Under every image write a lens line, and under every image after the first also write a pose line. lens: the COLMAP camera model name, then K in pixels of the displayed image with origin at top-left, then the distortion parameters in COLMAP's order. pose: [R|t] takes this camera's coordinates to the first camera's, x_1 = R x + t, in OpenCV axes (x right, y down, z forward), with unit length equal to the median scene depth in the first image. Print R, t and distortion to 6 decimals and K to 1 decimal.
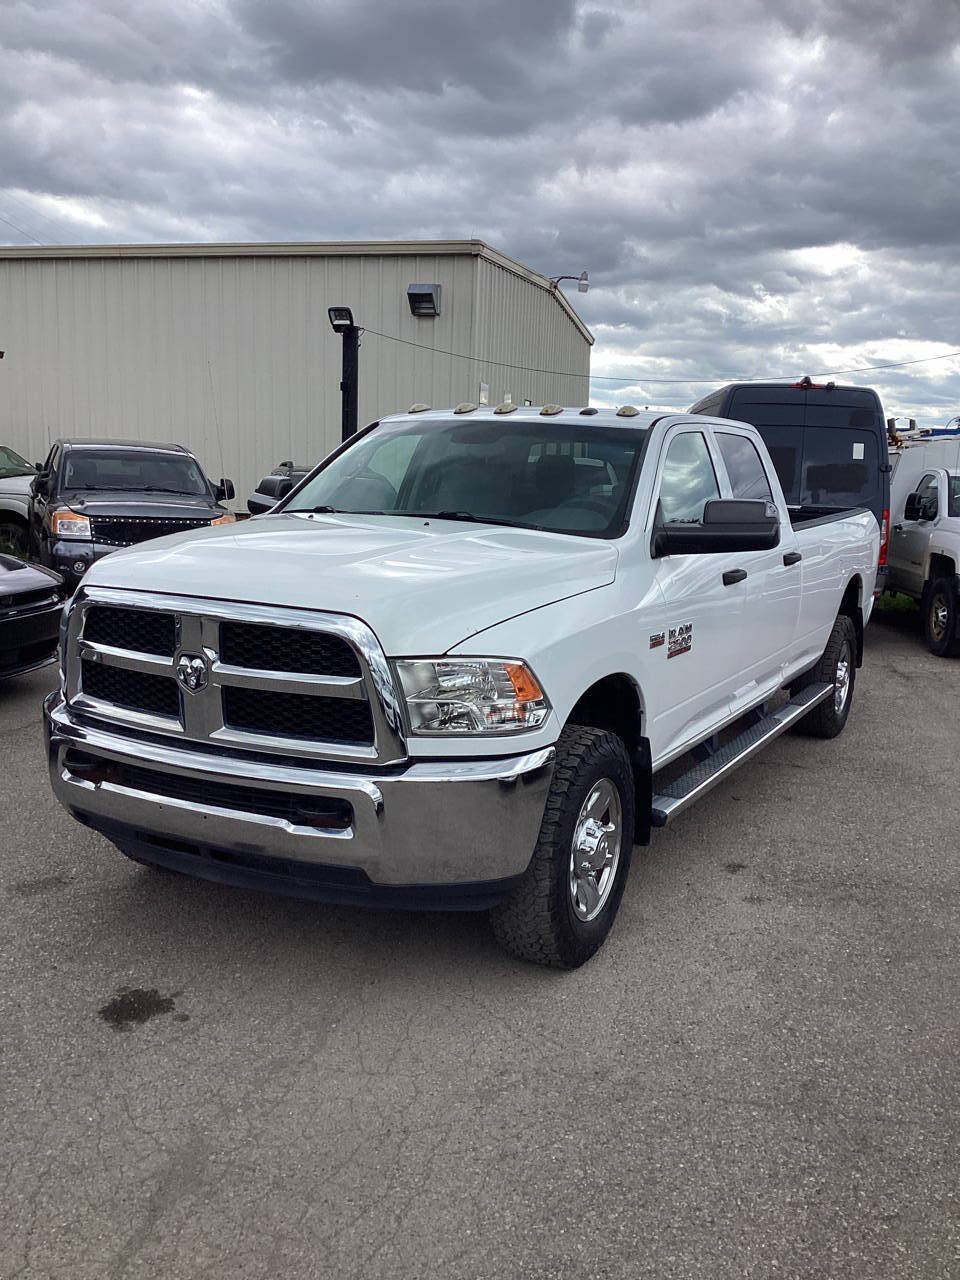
lens RADIAL K [[1154.5, 0, 448.3], [0, 1154.5, 625.8], [0, 0, 1]] dist [0.092684, -0.147932]
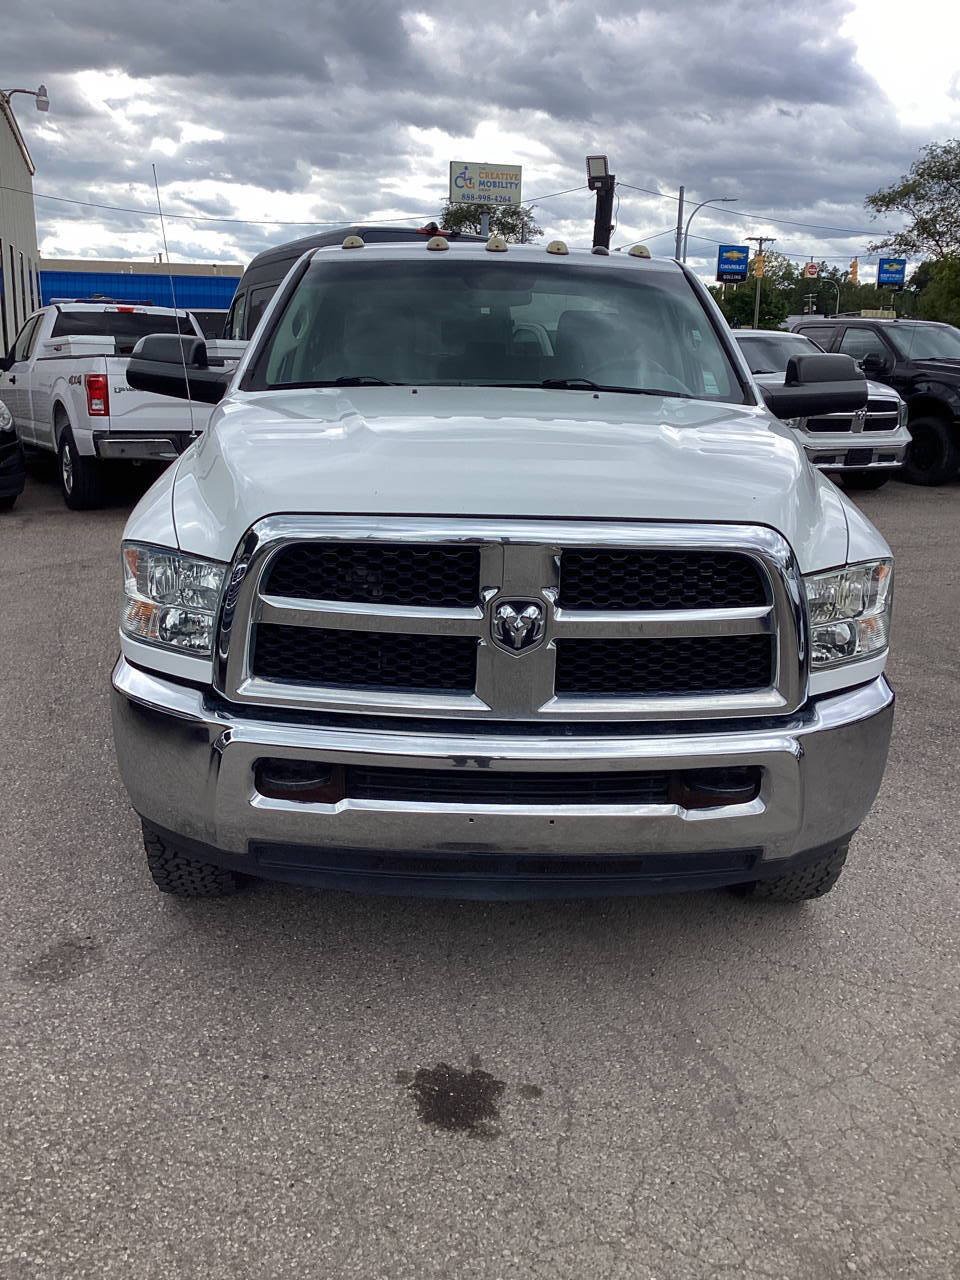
lens RADIAL K [[1193.1, 0, 480.0], [0, 1193.1, 640.0], [0, 0, 1]] dist [0.097537, -0.168979]
pose [[0.863956, -0.132943, 0.485701, -0.547510], [0.071631, 0.987159, 0.142783, -0.051751], [-0.498446, -0.088567, 0.862385, 0.360670]]
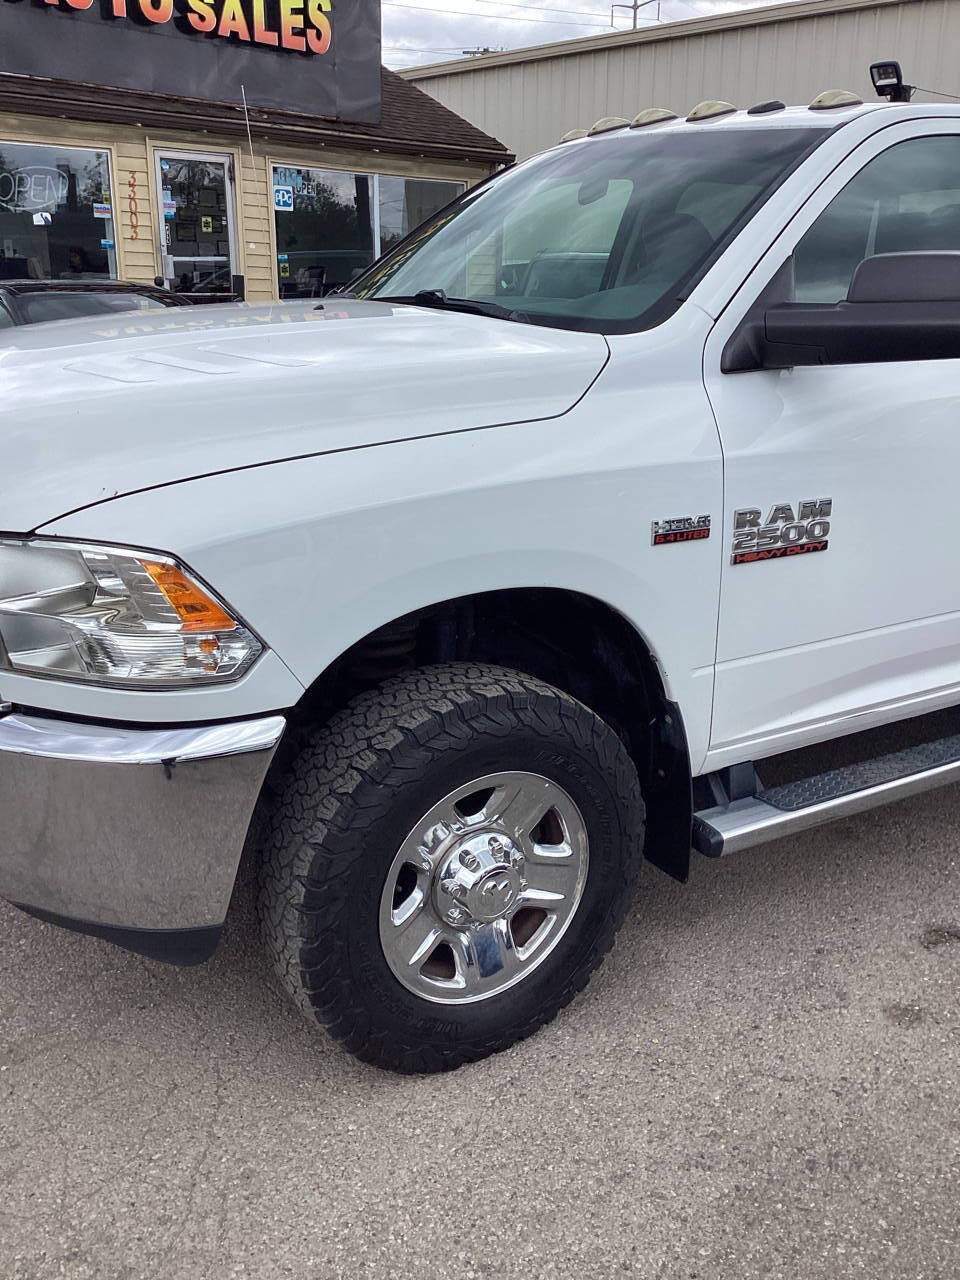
lens RADIAL K [[1154.5, 0, 448.3], [0, 1154.5, 625.8], [0, 0, 1]] dist [0.092684, -0.147932]
pose [[0.866572, 0.119513, -0.484531, 0.390265], [-0.047348, 0.986211, 0.158574, -0.025830], [0.496802, -0.114474, 0.860281, 0.539686]]
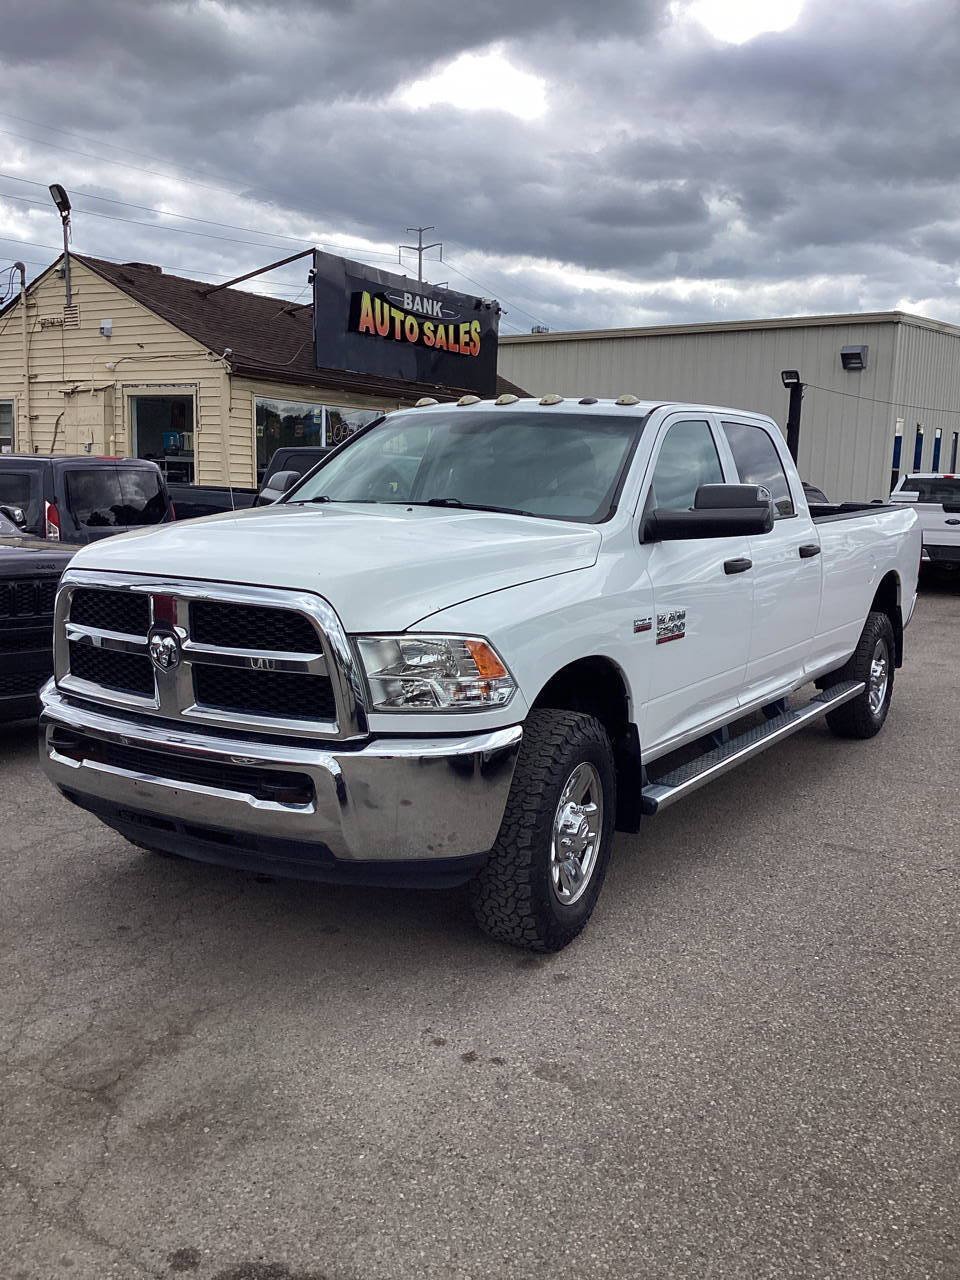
lens RADIAL K [[1154.5, 0, 448.3], [0, 1154.5, 625.8], [0, 0, 1]] dist [0.092684, -0.147932]
pose [[0.997721, -0.001020, -0.067472, 0.090275], [0.000115, 0.999910, -0.013410, 0.029577], [0.067480, 0.013371, 0.997631, -0.002680]]
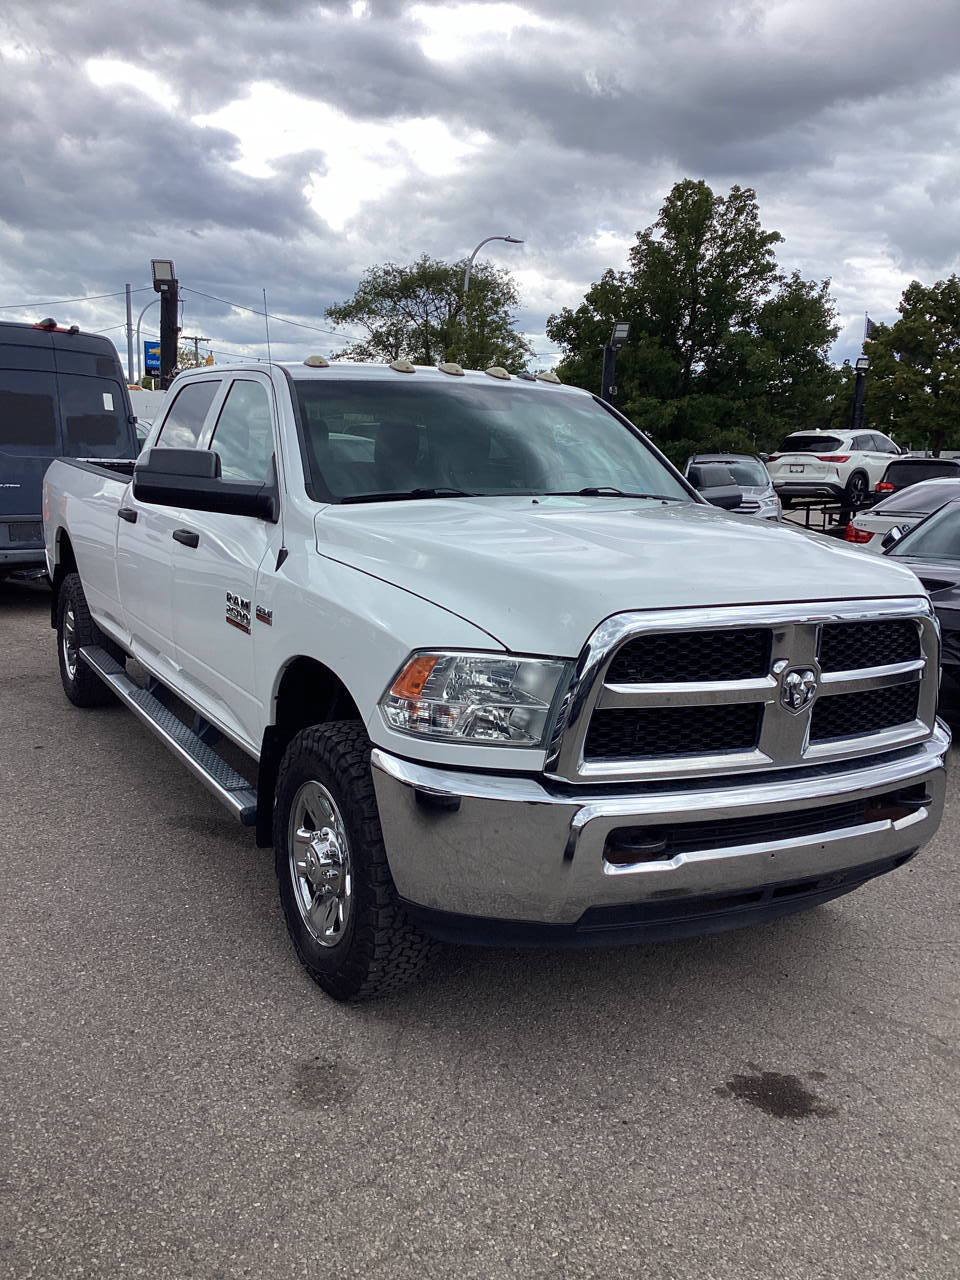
lens RADIAL K [[1193.1, 0, 480.0], [0, 1193.1, 640.0], [0, 0, 1]] dist [0.097537, -0.168979]
pose [[0.522692, -0.150380, 0.839154, -1.006210], [0.102568, 0.988262, 0.113214, -0.112302], [-0.846329, 0.026894, 0.531981, 0.670859]]
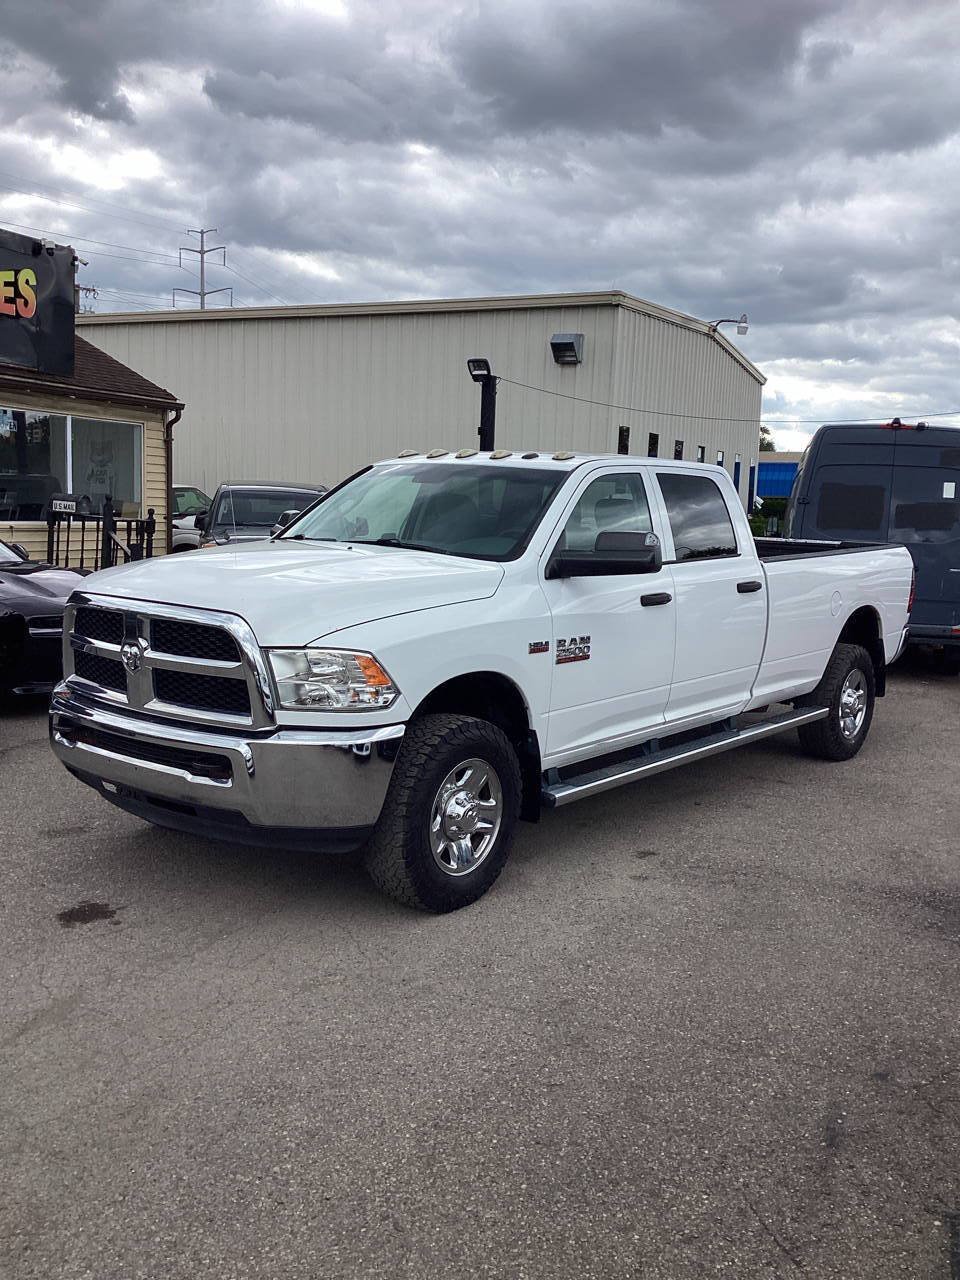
lens RADIAL K [[1154.5, 0, 448.3], [0, 1154.5, 625.8], [0, 0, 1]] dist [0.092684, -0.147932]
pose [[0.983606, 0.020572, -0.179154, 0.336353], [-0.026661, 0.999144, -0.031645, 0.033966], [0.178350, 0.035903, 0.983312, -0.207395]]
